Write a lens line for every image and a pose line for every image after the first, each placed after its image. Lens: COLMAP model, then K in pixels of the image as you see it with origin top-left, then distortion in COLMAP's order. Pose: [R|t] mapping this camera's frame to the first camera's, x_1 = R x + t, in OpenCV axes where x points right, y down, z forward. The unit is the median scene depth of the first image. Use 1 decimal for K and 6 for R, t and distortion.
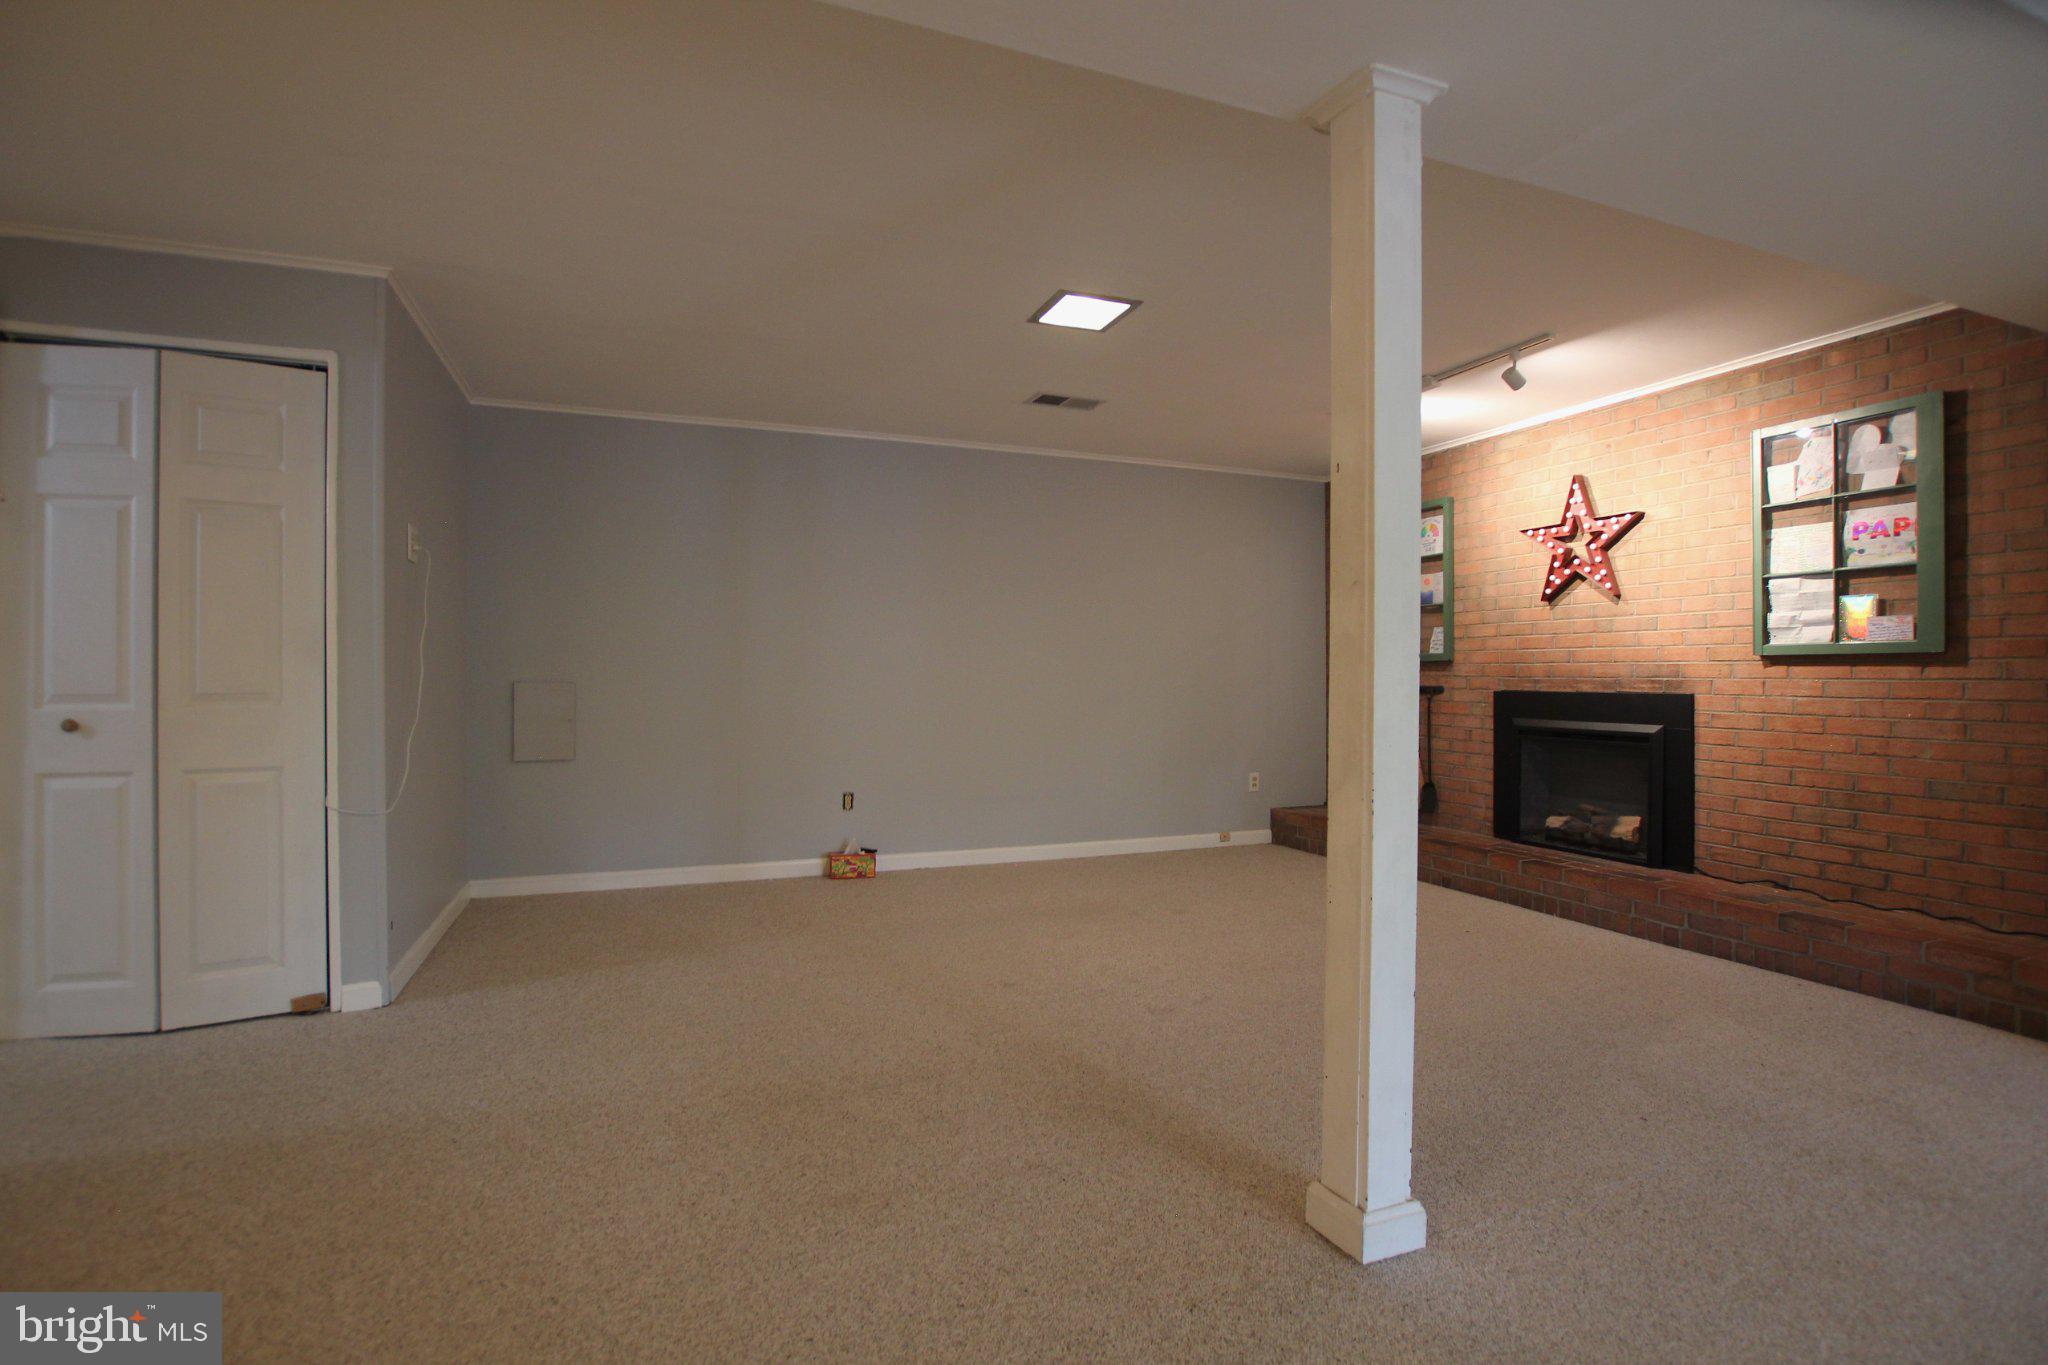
lens RADIAL K [[979.3, 0, 1002.9], [0, 979.3, 677.7], [0, 0, 1]] dist [-0.019079, -0.000046]
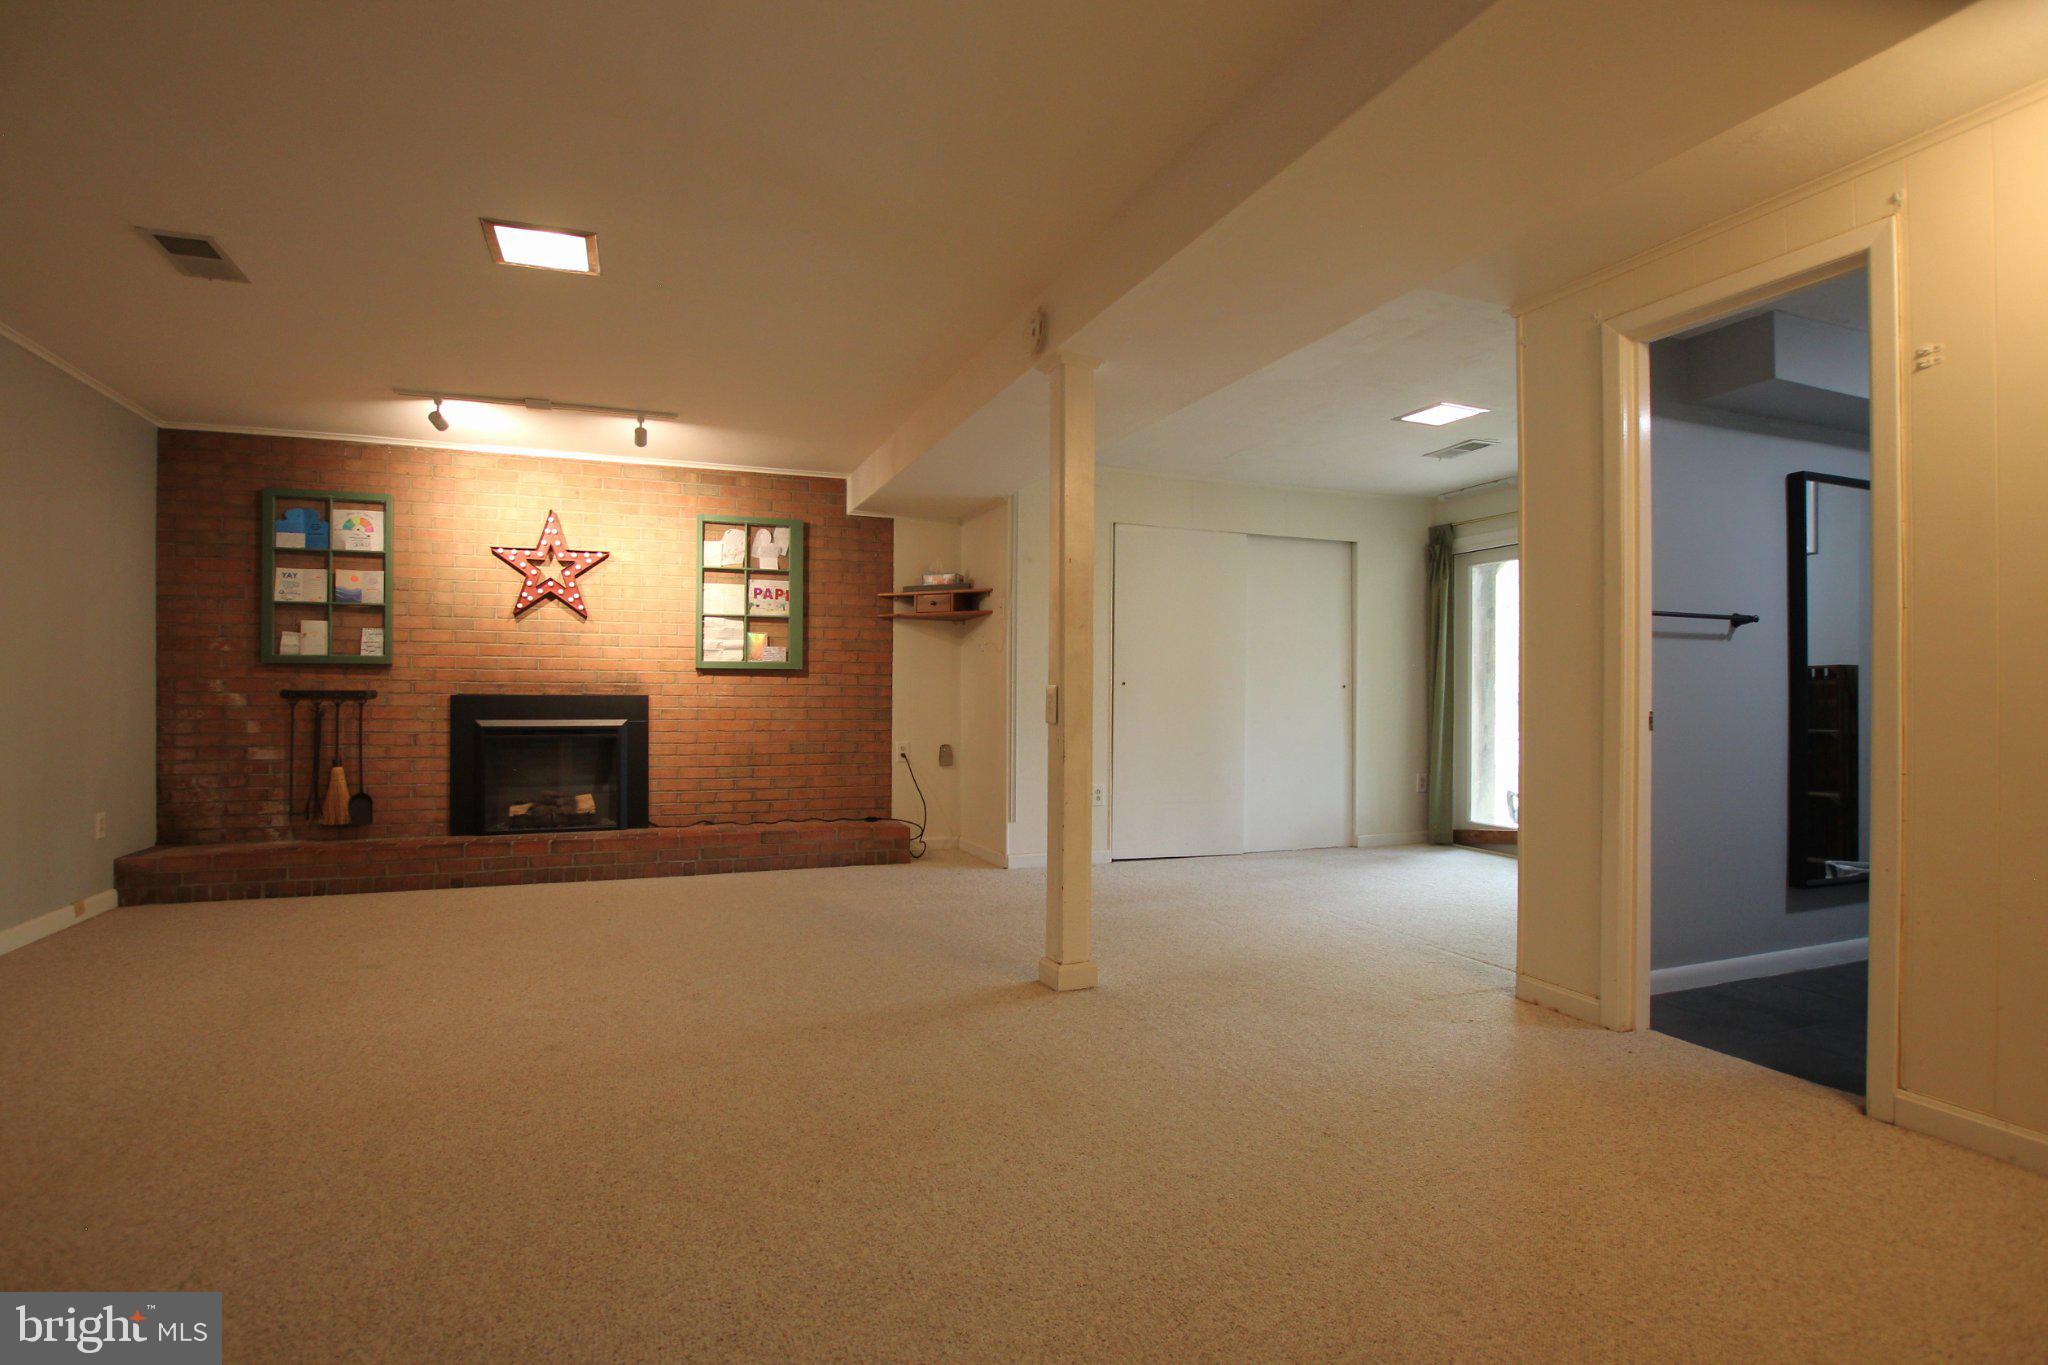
lens RADIAL K [[979.3, 0, 1002.9], [0, 979.3, 677.7], [0, 0, 1]] dist [-0.019079, -0.000046]
pose [[0.005560, 0.018167, 0.999820, -0.645664], [-0.000882, 0.999835, -0.018163, 0.016827], [-0.999984, -0.000781, 0.005575, 0.497318]]
